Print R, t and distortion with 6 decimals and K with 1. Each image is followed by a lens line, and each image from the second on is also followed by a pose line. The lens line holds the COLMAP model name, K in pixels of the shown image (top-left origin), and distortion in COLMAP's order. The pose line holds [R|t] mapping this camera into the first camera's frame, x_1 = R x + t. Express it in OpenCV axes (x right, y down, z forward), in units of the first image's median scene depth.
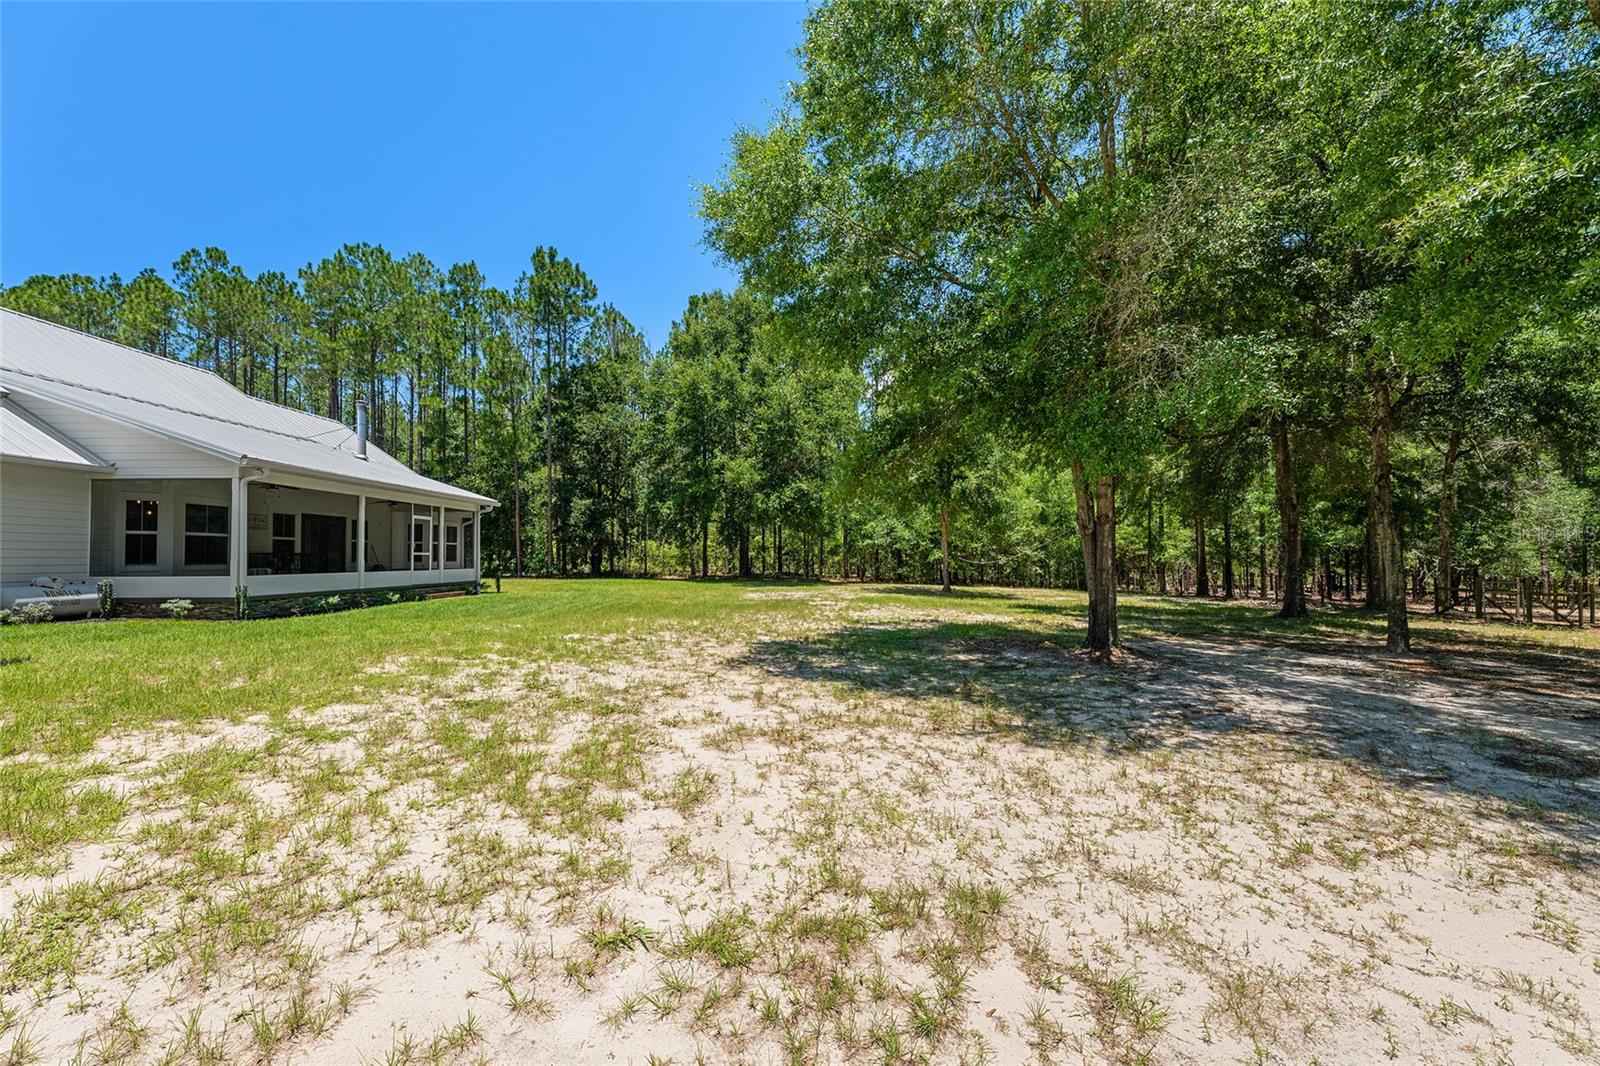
lens RADIAL K [[642.5, 0, 792.6], [0, 642.5, 552.4], [0, 0, 1]] dist [0.002907, 0.000324]
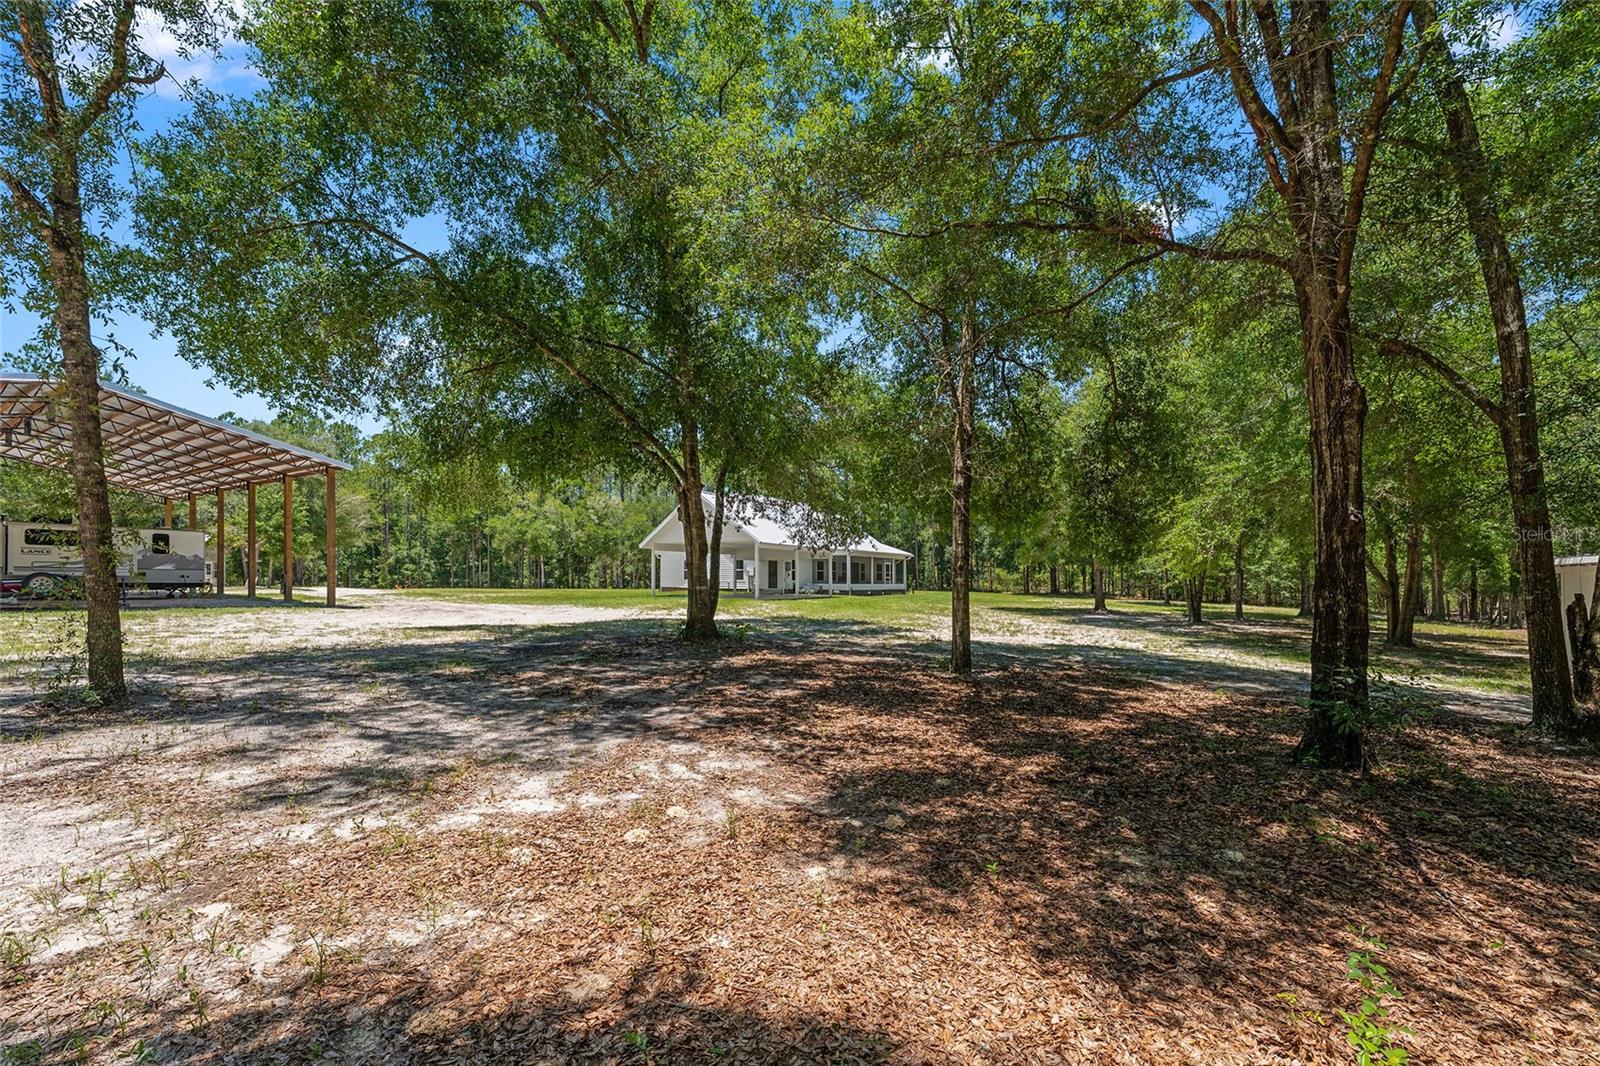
lens RADIAL K [[642.5, 0, 792.6], [0, 642.5, 552.4], [0, 0, 1]] dist [0.002907, 0.000324]
pose [[0.838656, -0.013217, -0.544500, 0.557613], [-0.005353, 0.999457, -0.032506, -0.013294], [0.544635, 0.030176, 0.838130, -1.492637]]
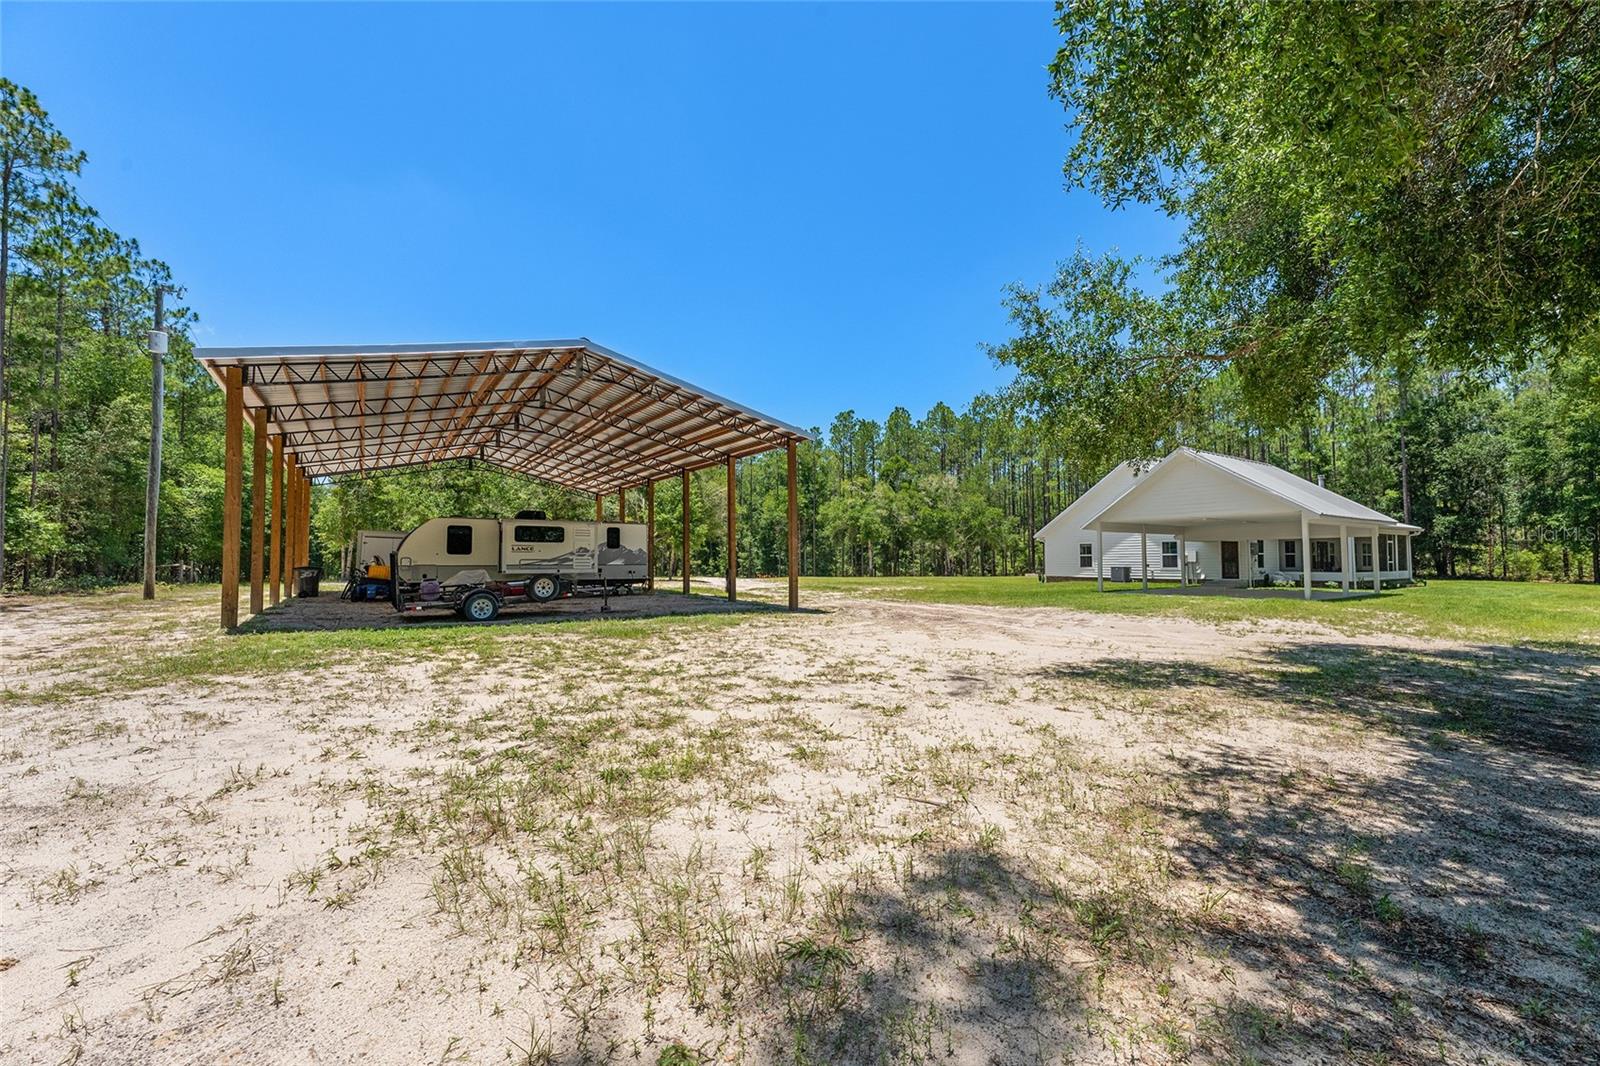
lens RADIAL K [[622.5, 0, 804.7], [0, 622.5, 502.3], [0, 0, 1]] dist [0.000677, 0.000012]
pose [[0.570778, -0.076235, -0.817558, -0.105943], [0.007935, 0.996146, -0.087348, -0.028572], [0.821066, 0.043369, 0.569183, -1.478406]]
